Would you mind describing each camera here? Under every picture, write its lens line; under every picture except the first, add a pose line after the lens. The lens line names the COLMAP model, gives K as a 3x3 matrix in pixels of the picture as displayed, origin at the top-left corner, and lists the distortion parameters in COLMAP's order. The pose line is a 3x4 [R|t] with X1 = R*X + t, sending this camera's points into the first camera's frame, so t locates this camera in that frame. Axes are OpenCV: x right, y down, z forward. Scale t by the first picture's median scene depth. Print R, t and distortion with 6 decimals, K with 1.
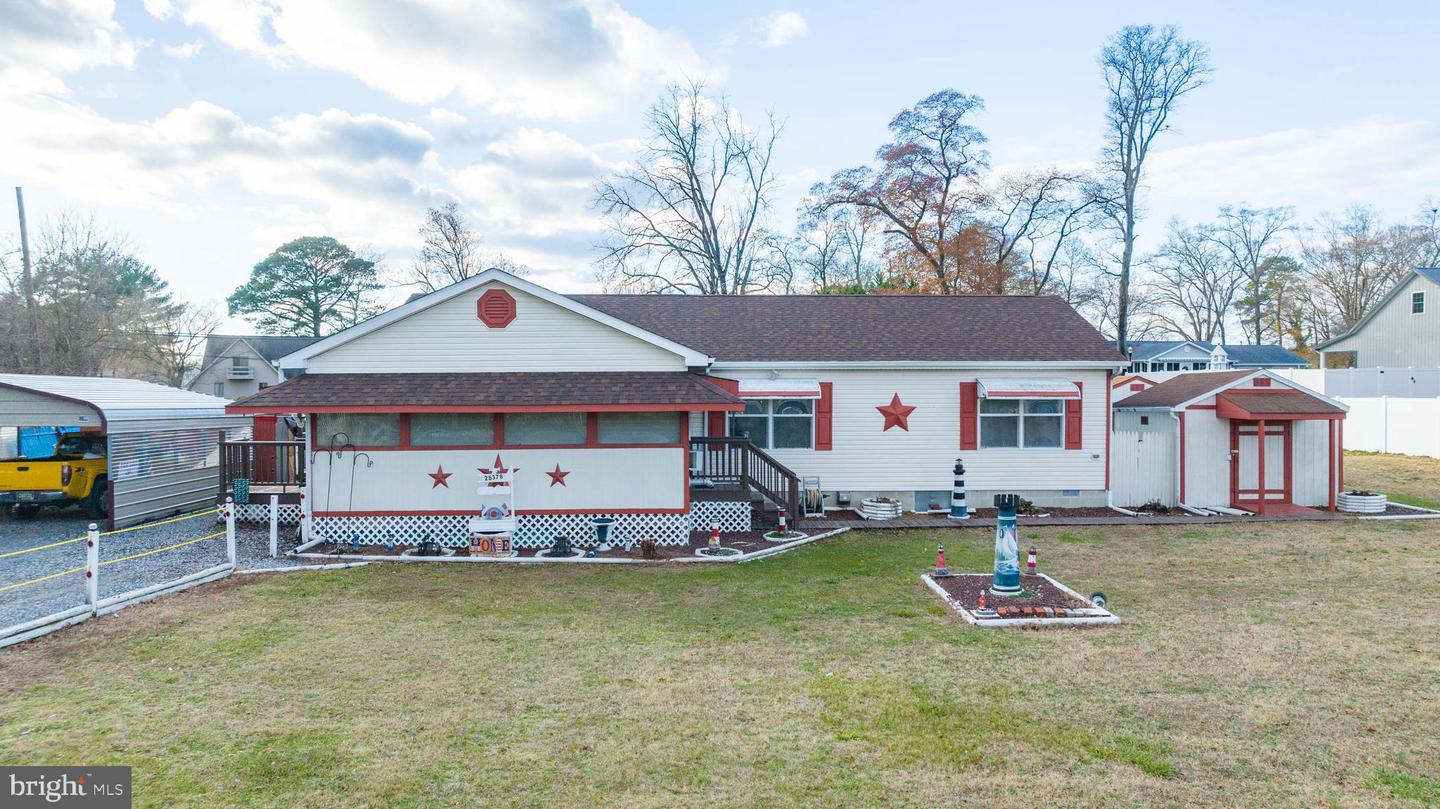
lens RADIAL K [[1008.4, 0, 722.5], [0, 1008.4, 399.1], [0, 0, 1]] dist [-0.017171, 0.002761]
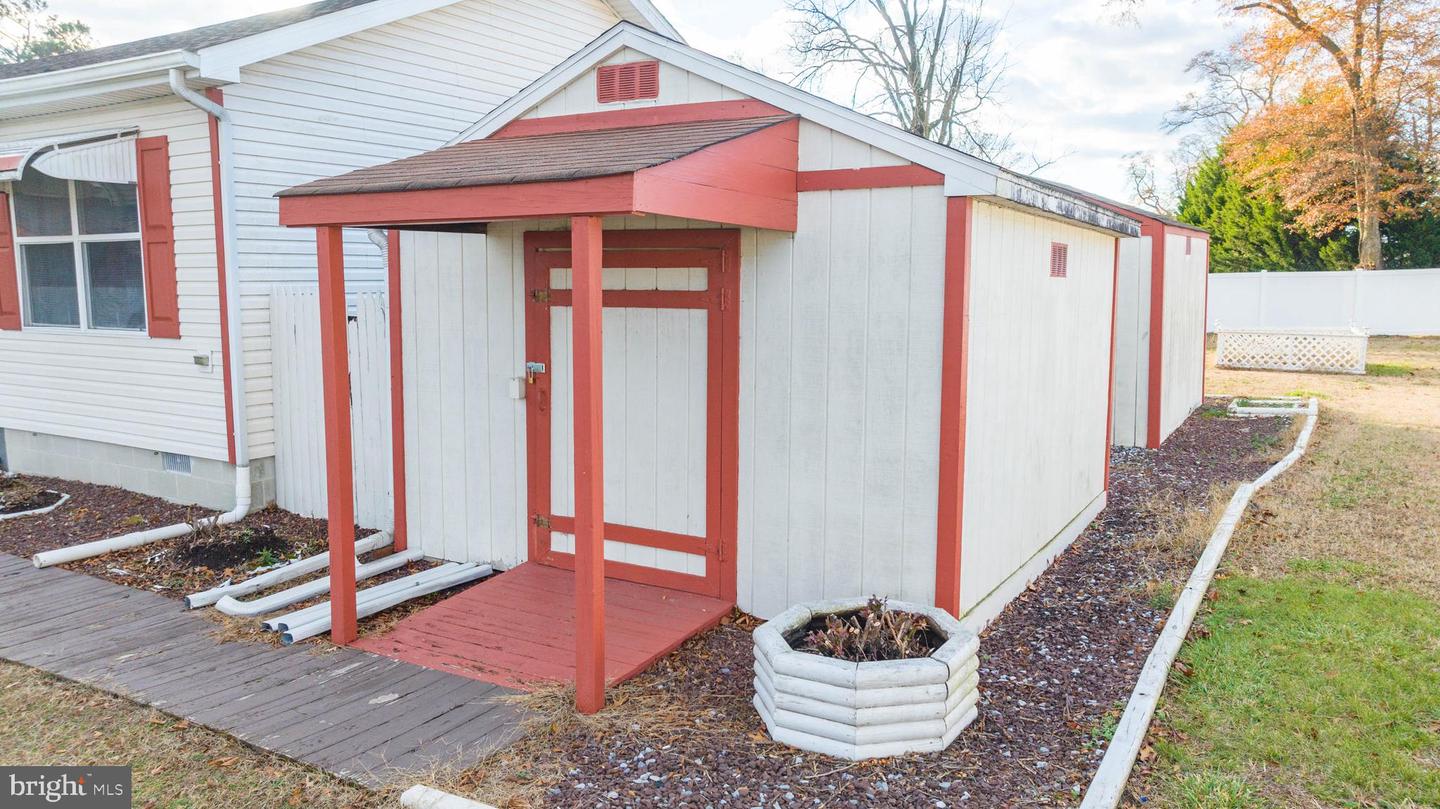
lens RADIAL K [[1008.4, 0, 719.3], [0, 1008.4, 410.5], [0, 0, 1]] dist [-0.017171, 0.002761]
pose [[0.850397, 0.071035, -0.521324, 0.689093], [-0.008478, 0.992566, 0.121416, 0.031317], [0.526073, -0.098832, 0.844677, 0.807687]]
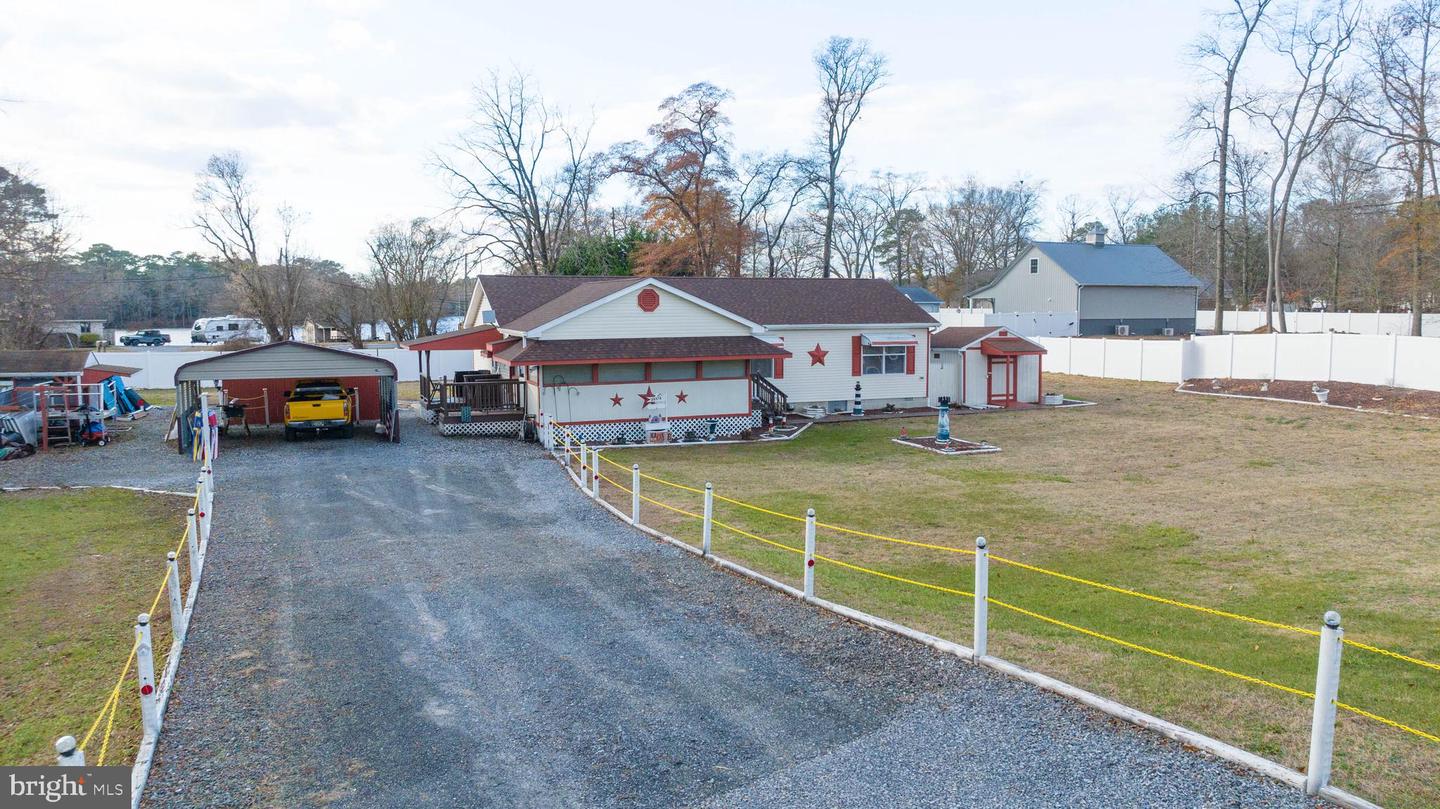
lens RADIAL K [[1008.4, 0, 715.6], [0, 1008.4, 400.9], [0, 0, 1]] dist [-0.017171, 0.002761]
pose [[0.941131, -0.033736, 0.336353, -0.550630], [0.008988, 0.997153, 0.074867, -0.036945], [-0.337921, -0.067437, 0.938755, -0.515835]]
